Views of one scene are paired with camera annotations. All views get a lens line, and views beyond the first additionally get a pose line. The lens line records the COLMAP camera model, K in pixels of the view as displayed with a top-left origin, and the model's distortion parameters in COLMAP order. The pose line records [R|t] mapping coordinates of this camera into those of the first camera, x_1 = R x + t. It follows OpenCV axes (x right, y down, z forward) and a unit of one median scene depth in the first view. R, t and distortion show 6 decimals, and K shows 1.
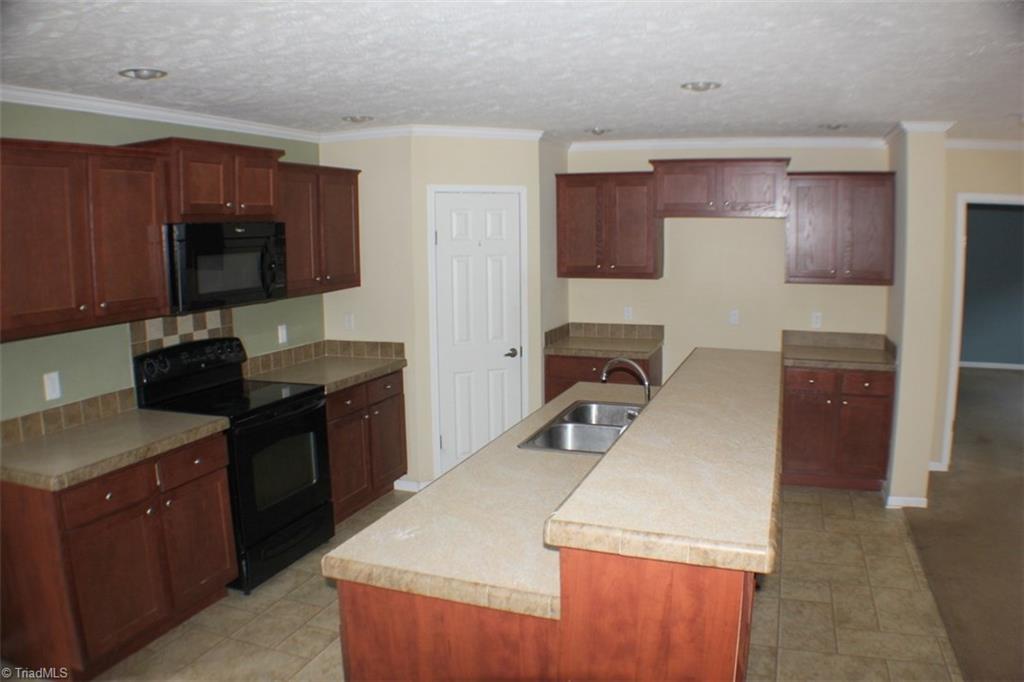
lens RADIAL K [[729.4, 0, 514.5], [0, 729.4, 327.7], [0, 0, 1]] dist [-0.162868, 0.004095]
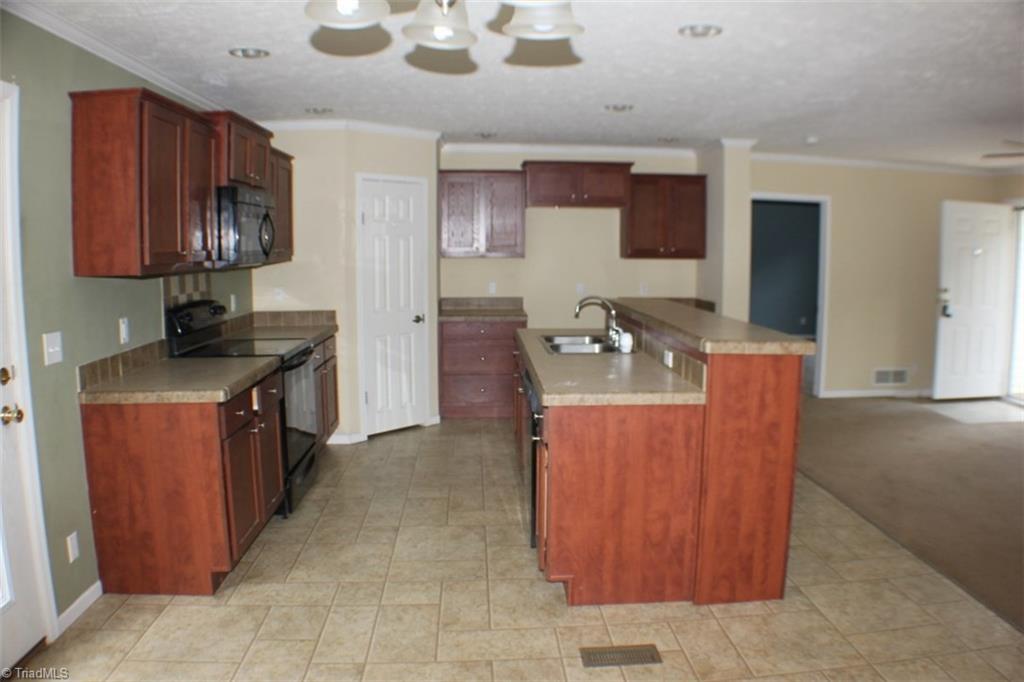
lens RADIAL K [[729.4, 0, 514.5], [0, 729.4, 327.7], [0, 0, 1]] dist [-0.162868, 0.004095]
pose [[0.918155, -0.031820, 0.394942, -0.364043], [0.041138, 0.999039, -0.015147, 0.081448], [-0.394080, 0.030154, 0.918581, -0.153636]]
